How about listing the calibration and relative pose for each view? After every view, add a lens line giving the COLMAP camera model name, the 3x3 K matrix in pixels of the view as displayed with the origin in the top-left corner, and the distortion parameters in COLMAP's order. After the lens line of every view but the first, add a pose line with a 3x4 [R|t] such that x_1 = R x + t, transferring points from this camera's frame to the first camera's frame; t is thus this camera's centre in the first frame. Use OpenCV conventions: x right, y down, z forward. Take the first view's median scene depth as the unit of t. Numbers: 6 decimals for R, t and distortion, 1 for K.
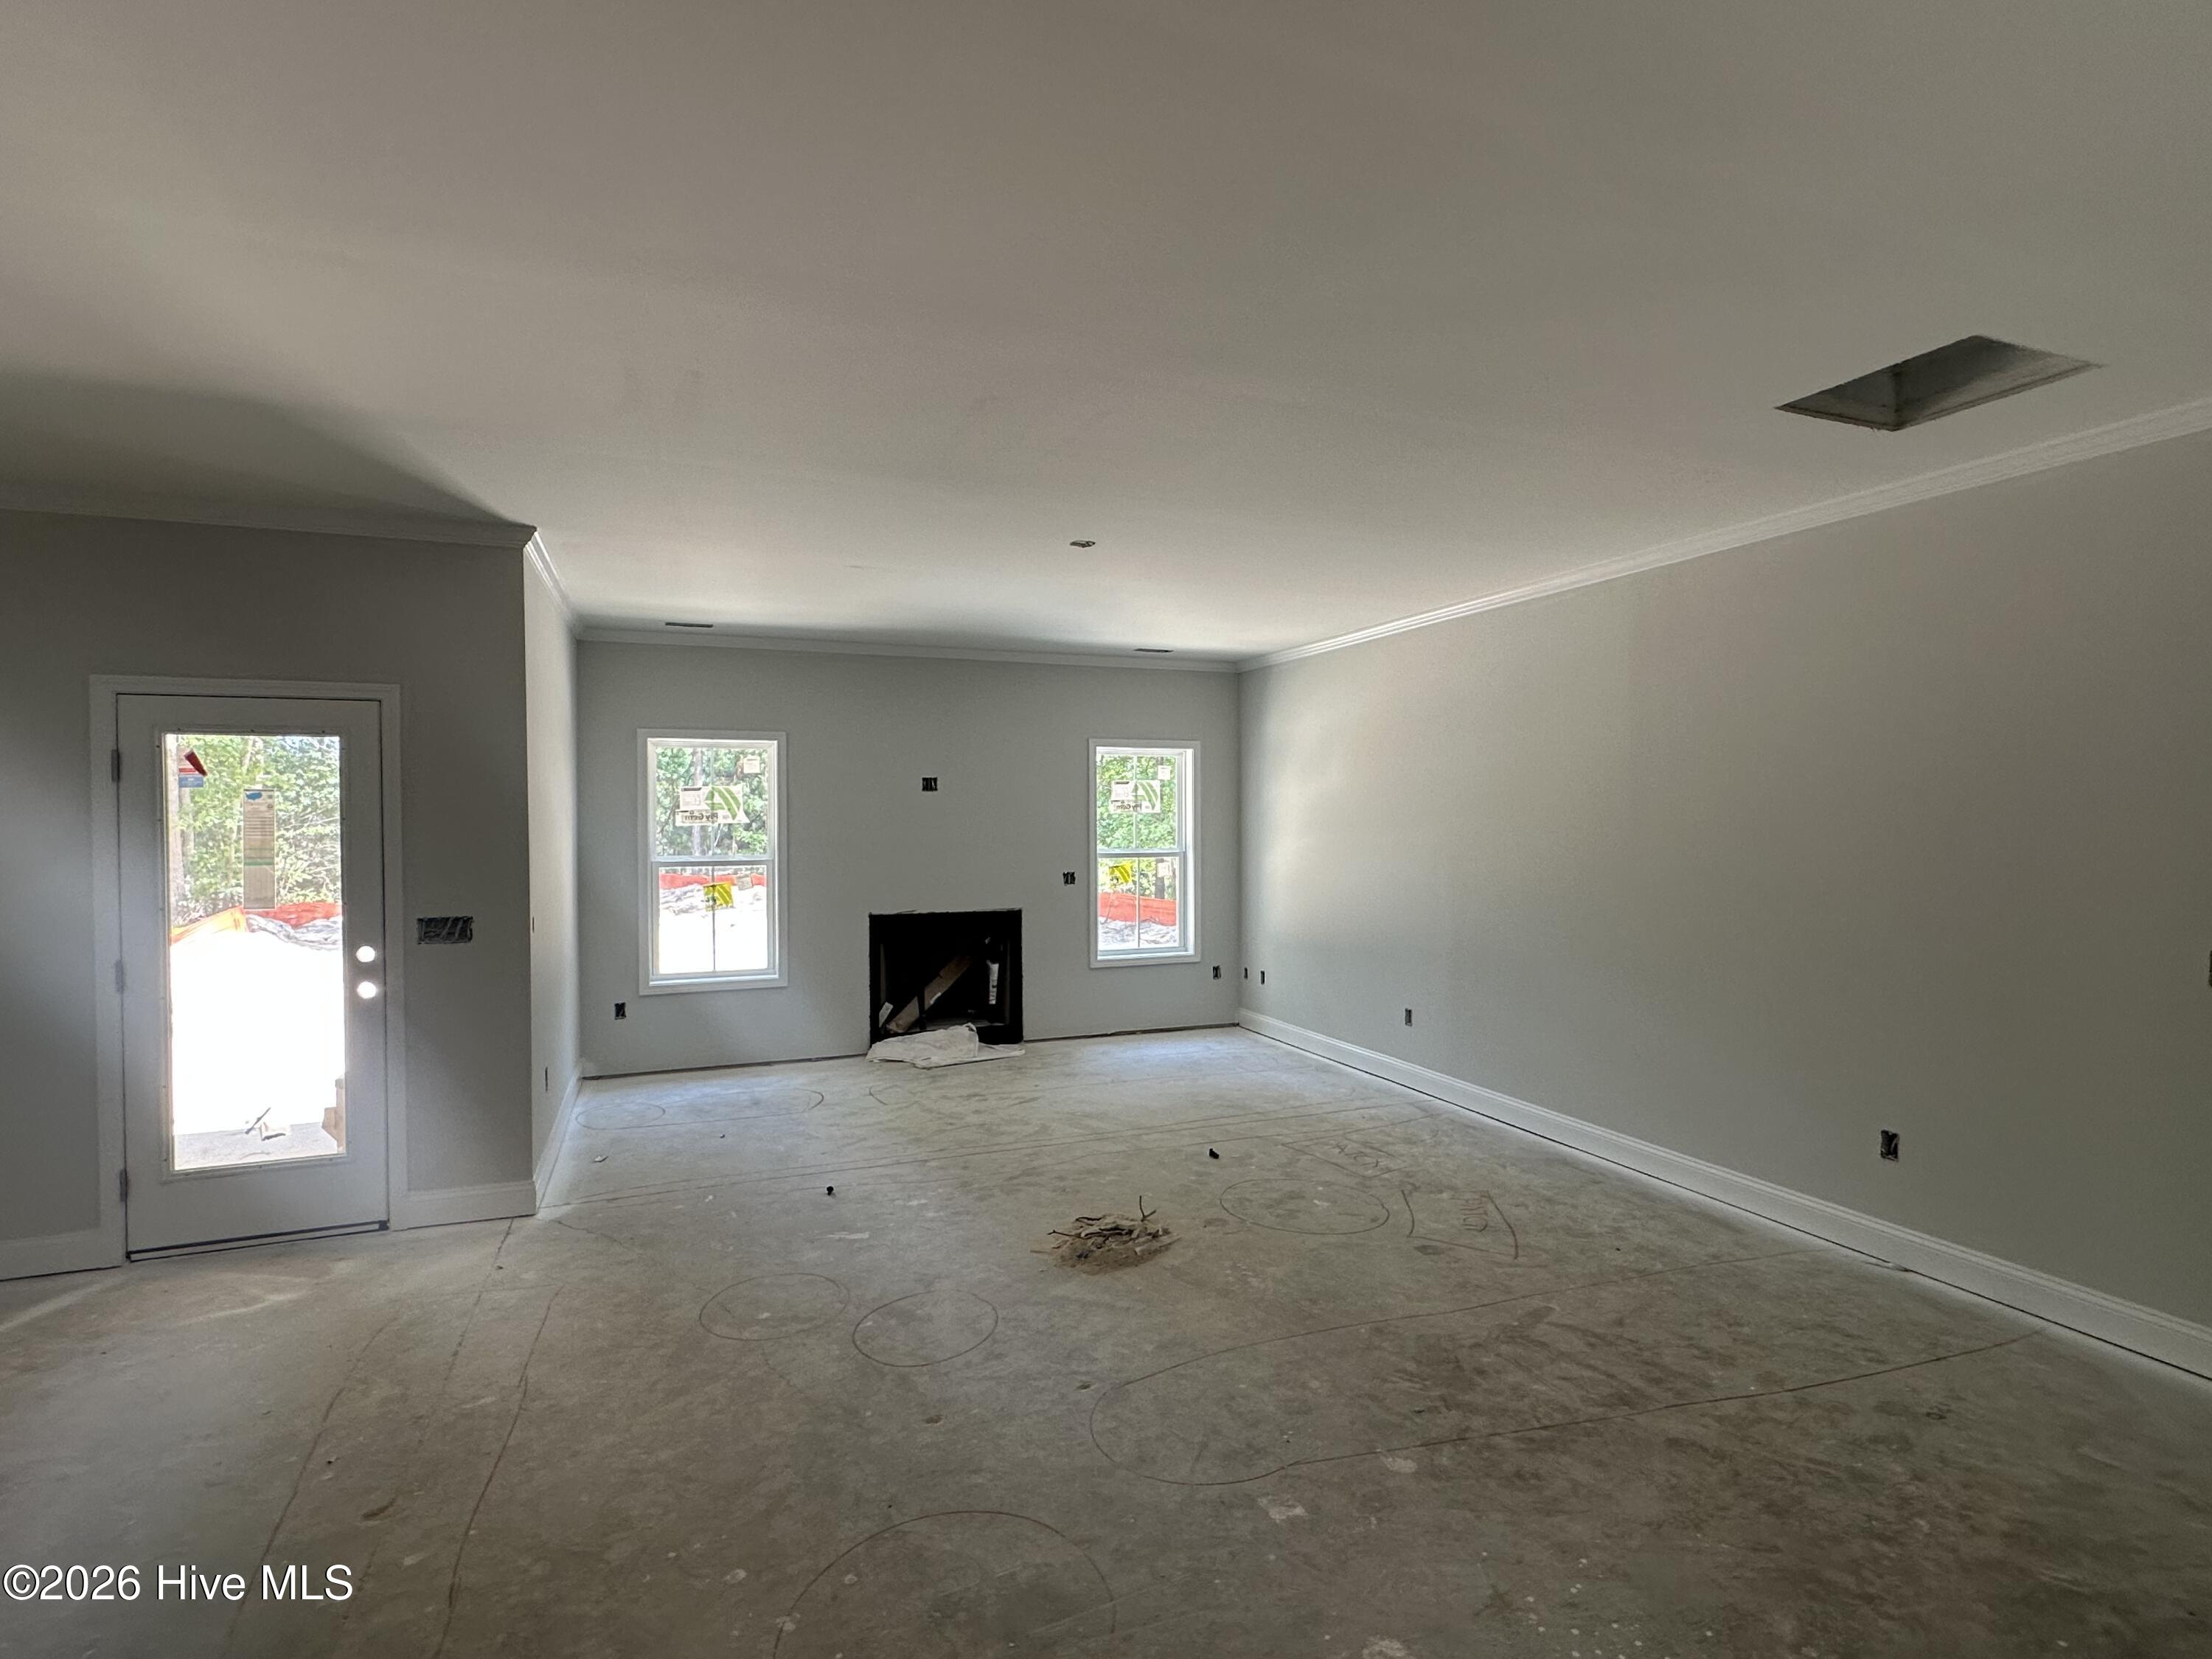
lens RADIAL K [[1098.5, 0, 1106.0], [0, 1098.5, 829.5], [0, 0, 1]] dist [-0.002694, 0.001122]
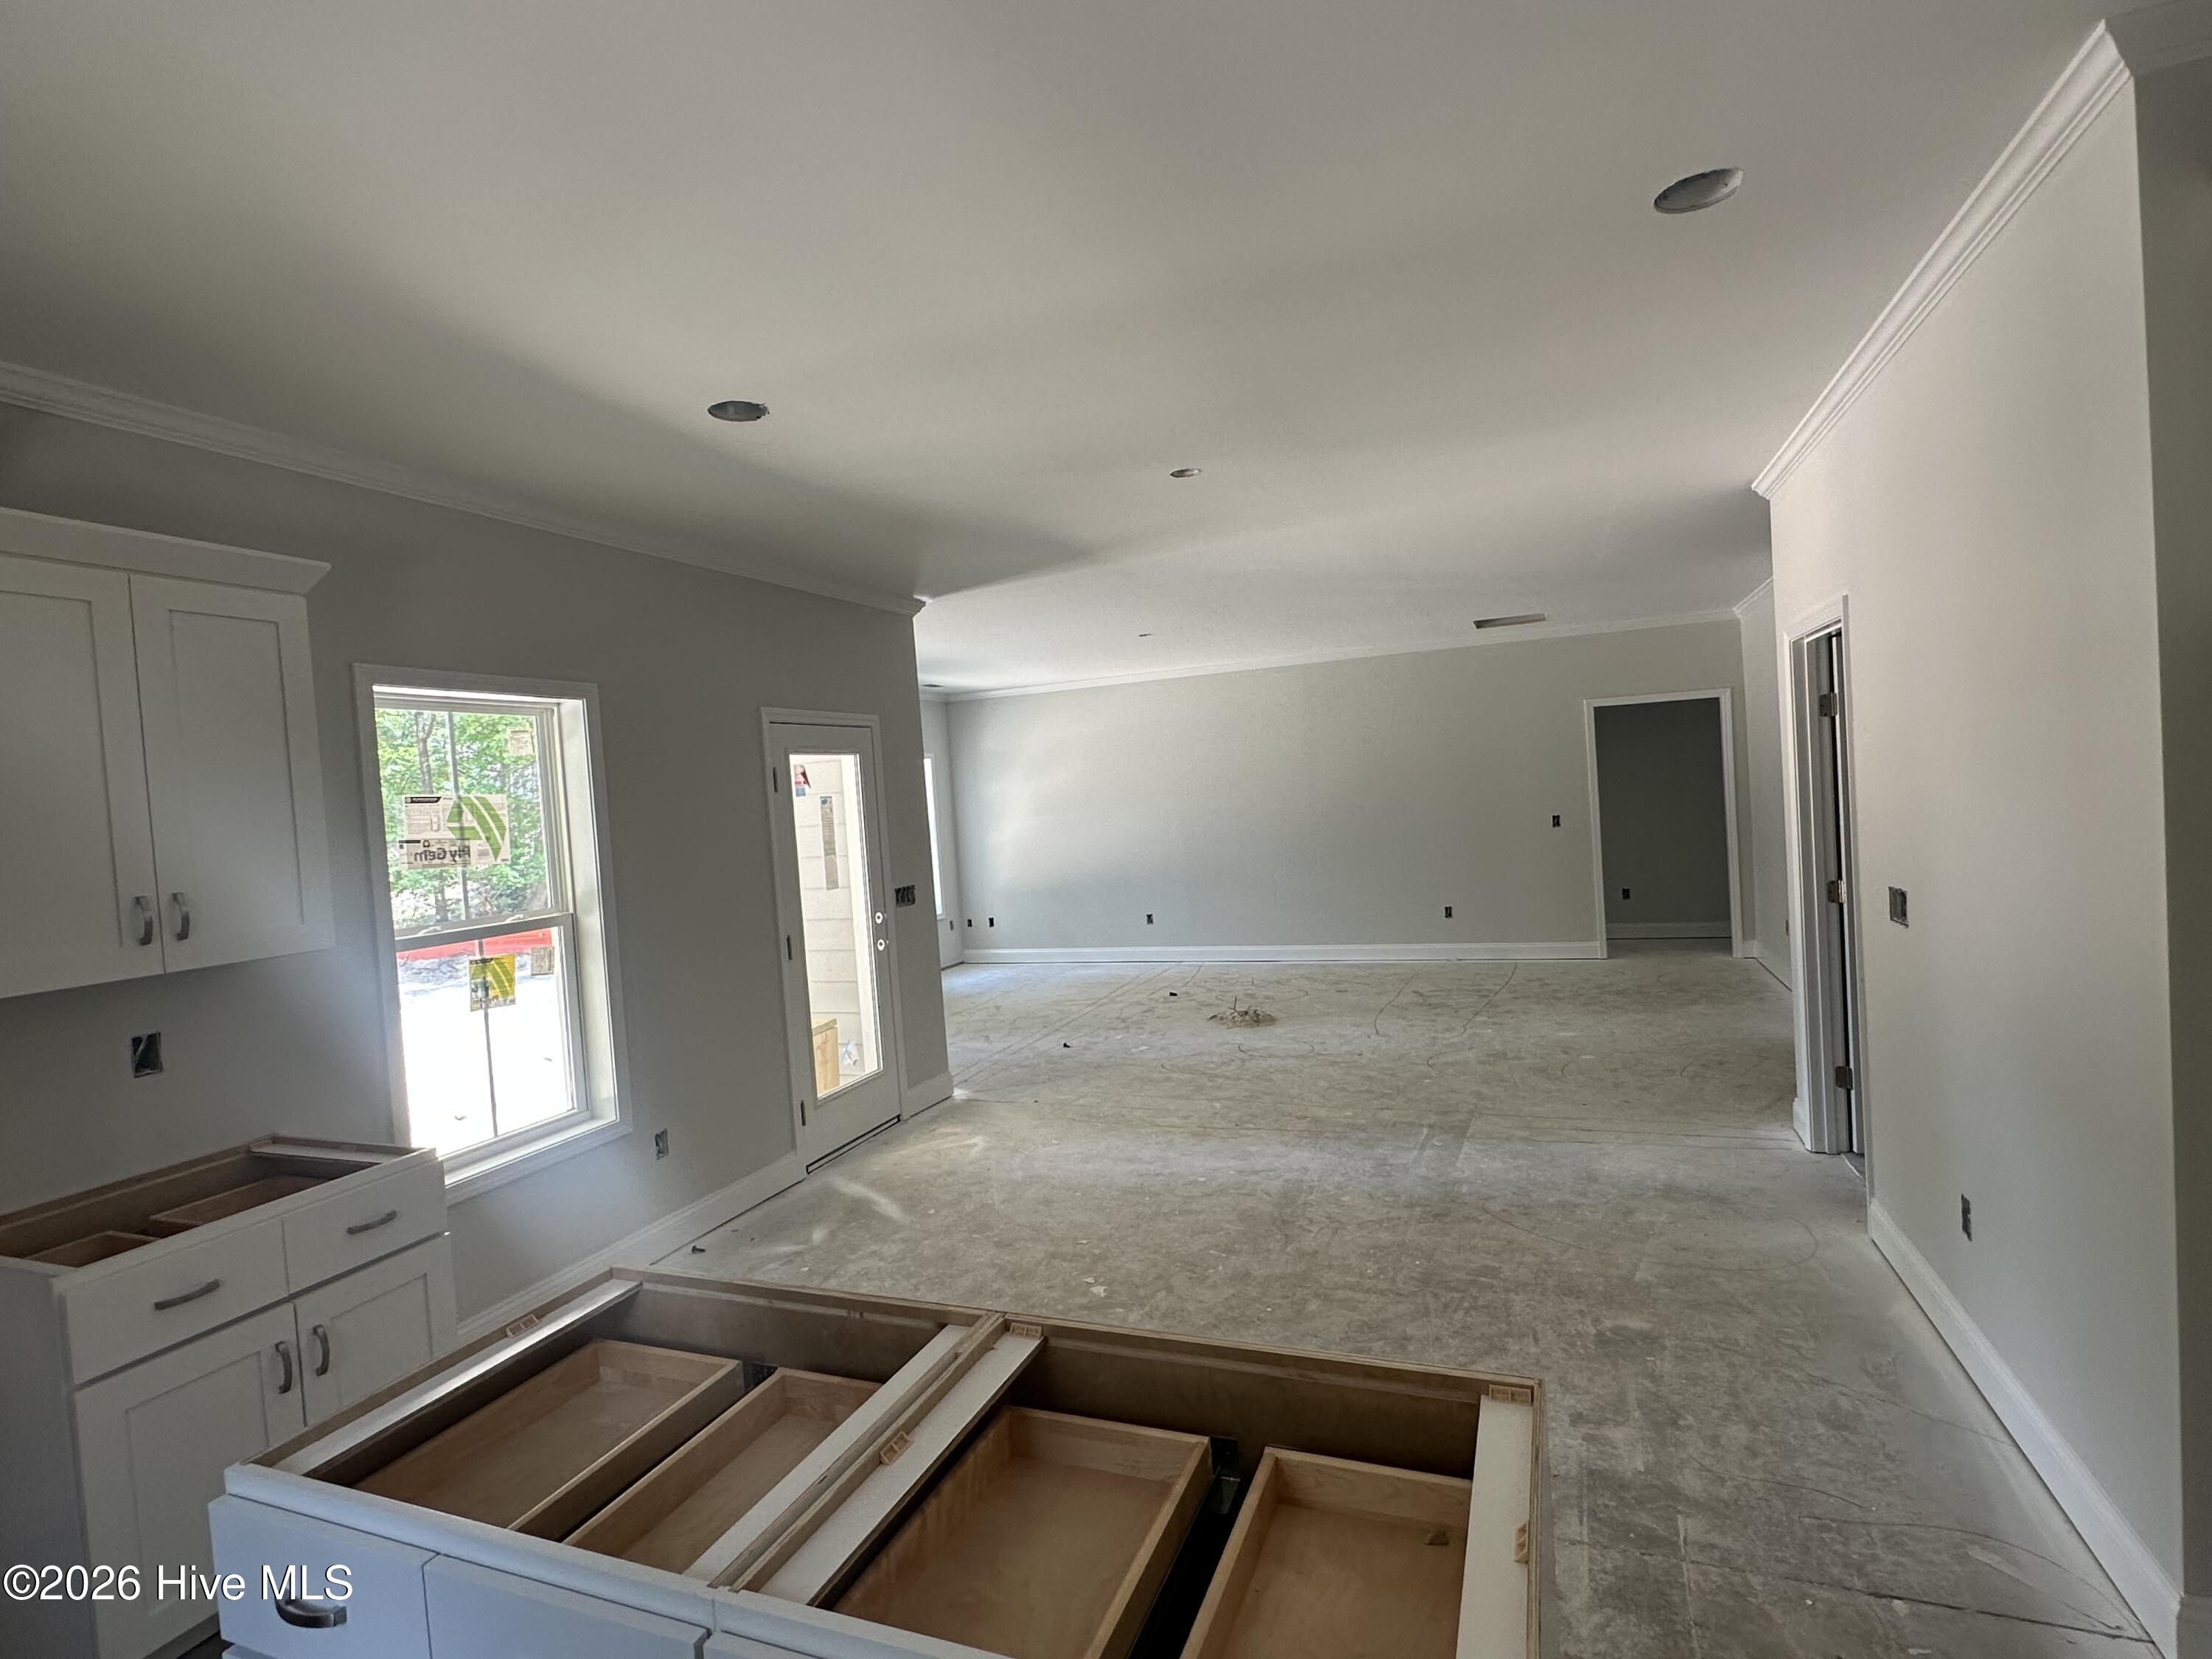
lens RADIAL K [[1098.5, 0, 1106.0], [0, 1098.5, 829.5], [0, 0, 1]] dist [-0.002694, 0.001122]
pose [[0.683695, -0.064545, 0.726908, -1.454546], [0.072075, 0.997183, 0.020753, -0.001019], [-0.726200, 0.038204, 0.686422, -0.120414]]
